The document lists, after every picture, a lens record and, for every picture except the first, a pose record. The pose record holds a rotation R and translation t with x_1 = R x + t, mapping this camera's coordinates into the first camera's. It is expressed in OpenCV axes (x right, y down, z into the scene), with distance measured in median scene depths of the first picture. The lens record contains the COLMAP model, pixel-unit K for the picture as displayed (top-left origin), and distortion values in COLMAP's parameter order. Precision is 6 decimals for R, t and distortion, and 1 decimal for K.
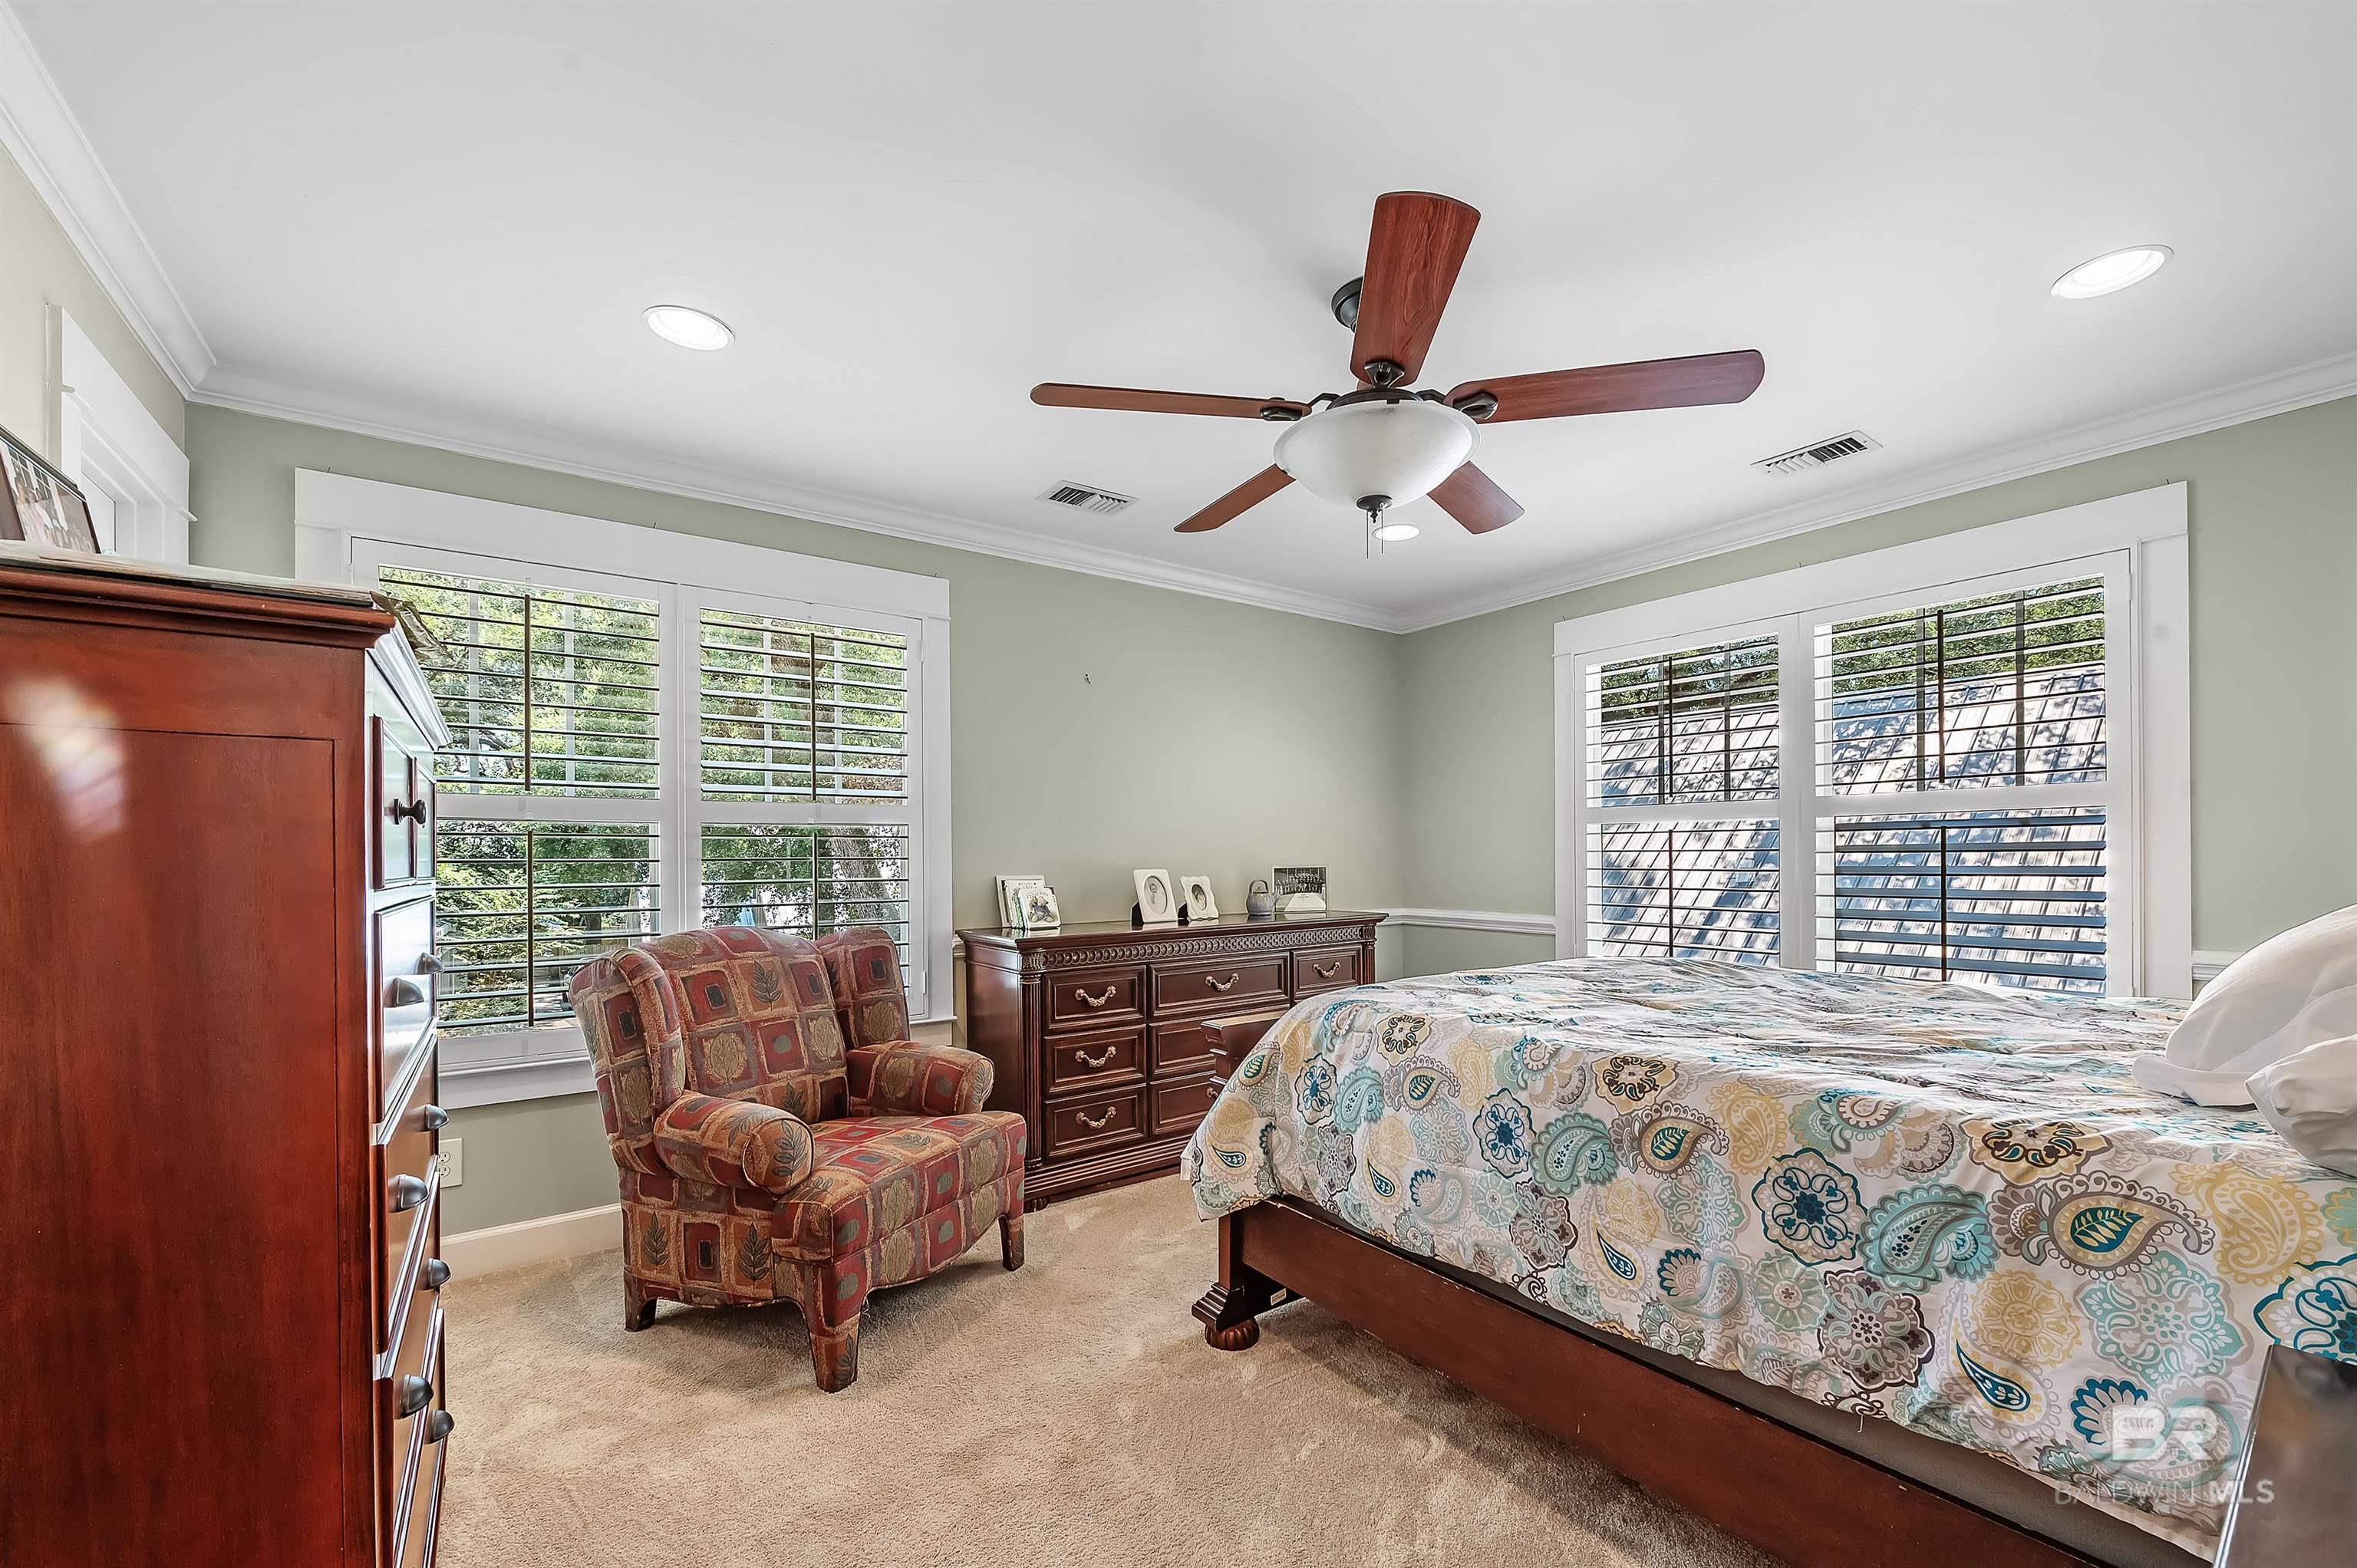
lens RADIAL K [[941.0, 0, 1203.4], [0, 941.0, 870.6], [0, 0, 1]] dist [-0.005953, -0.000271]
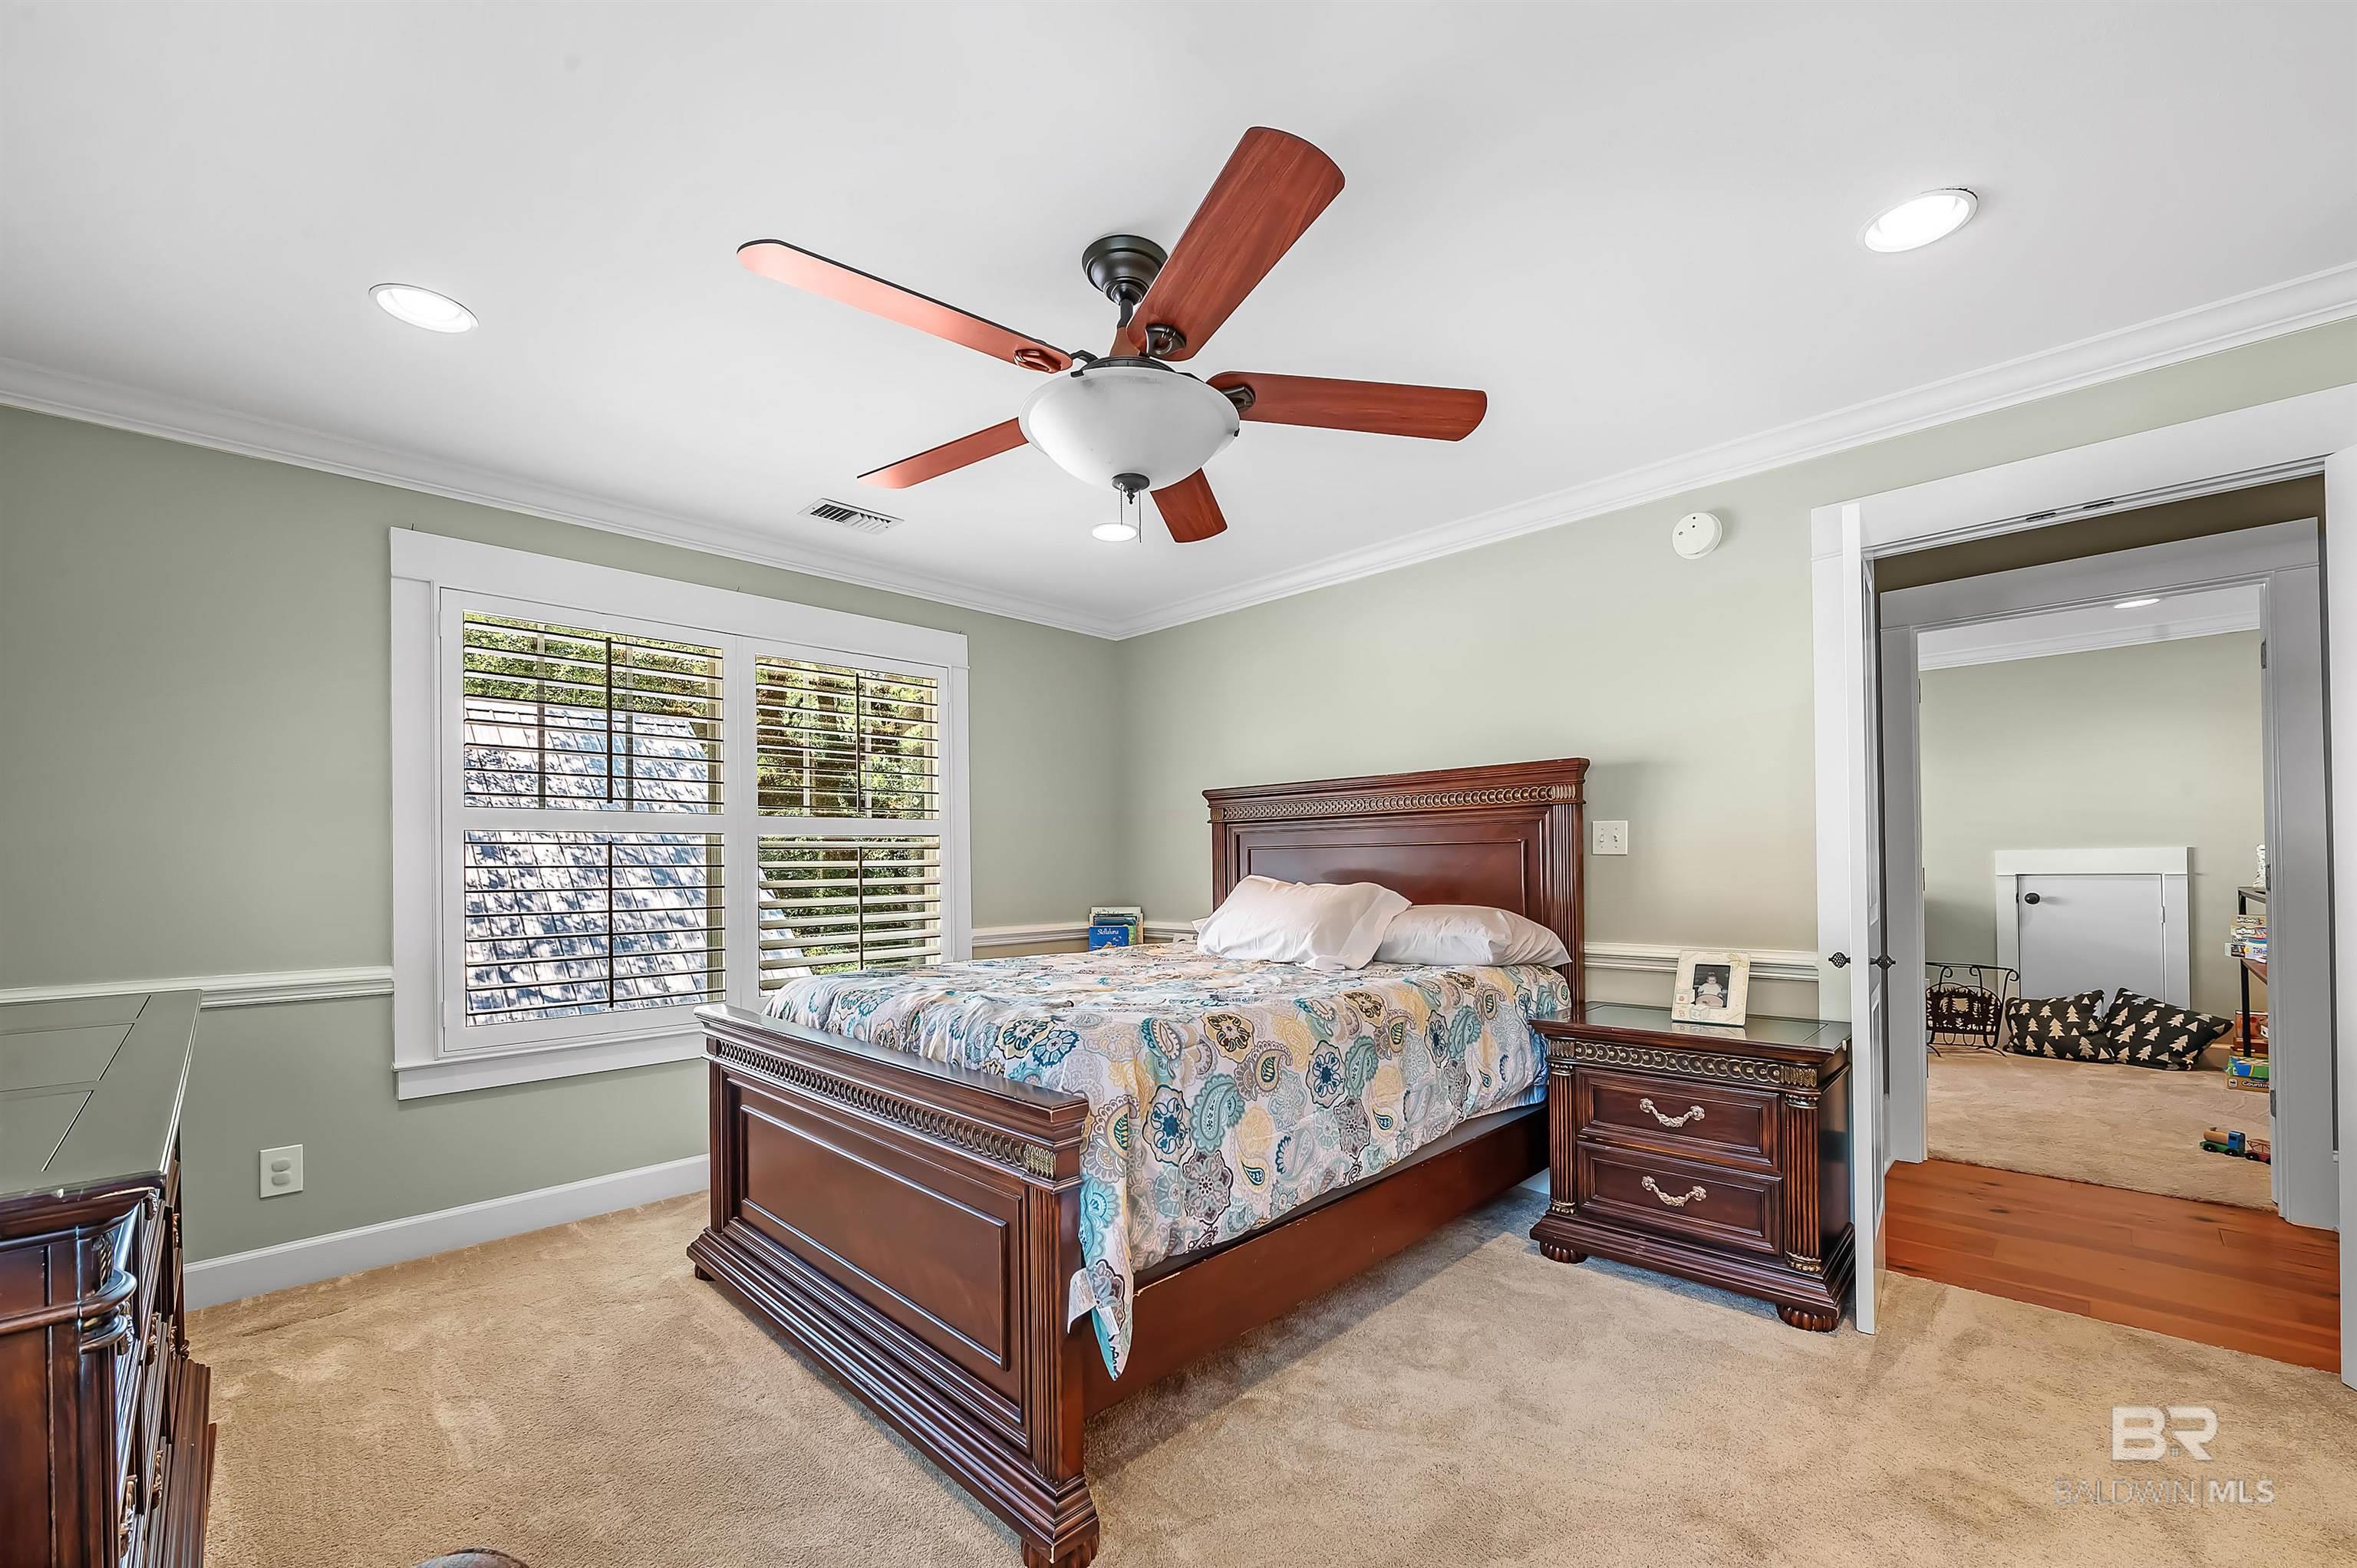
lens RADIAL K [[941.0, 0, 1210.3], [0, 941.0, 851.8], [0, 0, 1]] dist [-0.005953, -0.000271]
pose [[-0.169212, 0.020431, 0.985368, -0.932317], [0.025161, 0.999549, -0.016404, -0.013189], [-0.985259, 0.022017, -0.169649, 1.348144]]
